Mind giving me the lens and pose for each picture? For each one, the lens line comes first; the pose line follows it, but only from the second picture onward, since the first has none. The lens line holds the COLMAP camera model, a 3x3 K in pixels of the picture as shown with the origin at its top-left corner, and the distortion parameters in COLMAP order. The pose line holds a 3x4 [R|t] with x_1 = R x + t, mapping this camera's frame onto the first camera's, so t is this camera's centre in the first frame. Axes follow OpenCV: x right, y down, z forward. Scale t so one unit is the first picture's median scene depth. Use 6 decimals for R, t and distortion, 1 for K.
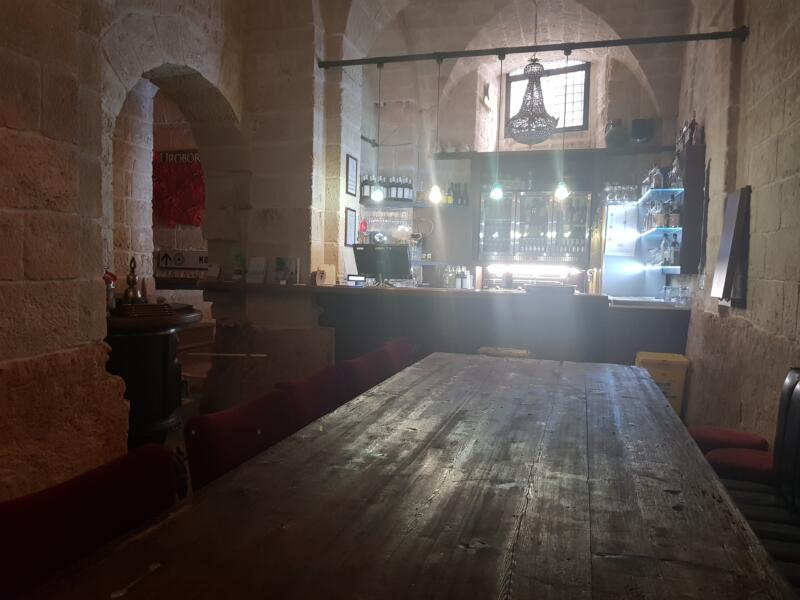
lens RADIAL K [[625.2, 0, 388.8], [0, 625.2, 294.3], [0, 0, 1]] dist [0.144805, -0.226307]
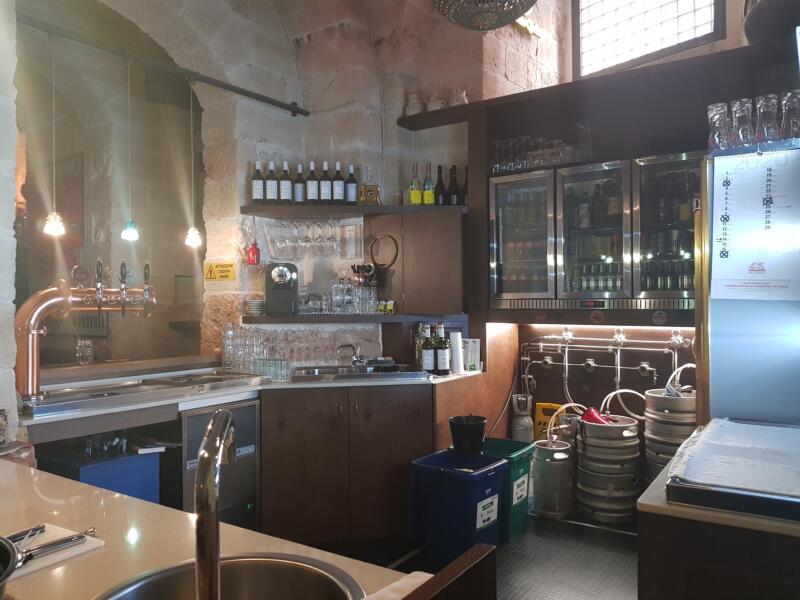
lens RADIAL K [[625.2, 0, 388.8], [0, 625.2, 294.3], [0, 0, 1]] dist [0.144805, -0.226307]
pose [[0.950248, -0.035495, -0.309466, 0.337712], [0.017166, 0.997944, -0.061753, -0.054891], [0.311022, 0.053368, 0.948903, 0.734554]]
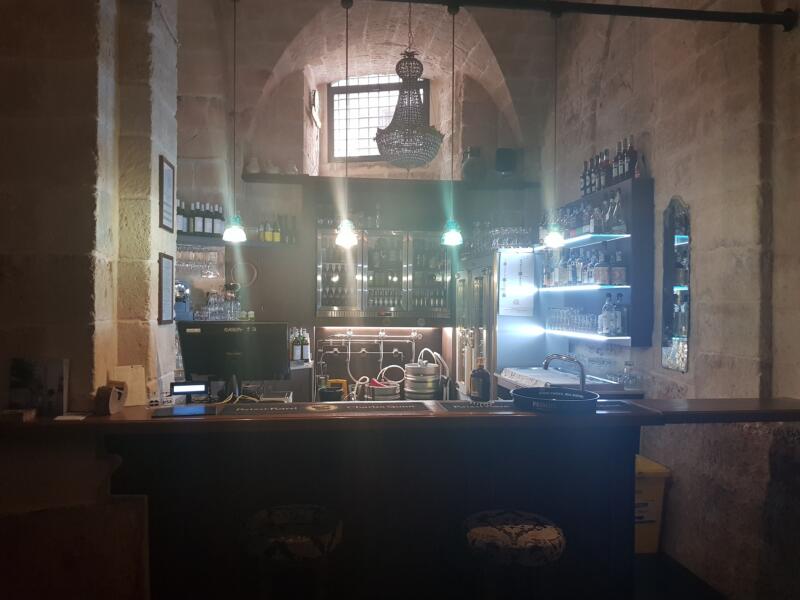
lens RADIAL K [[625.2, 0, 388.8], [0, 625.2, 294.3], [0, 0, 1]] dist [0.144805, -0.226307]
pose [[0.926410, -0.013180, 0.376286, -0.087647], [0.031869, 0.998546, -0.043485, -0.070014], [-0.375165, 0.052277, 0.925483, 0.406001]]
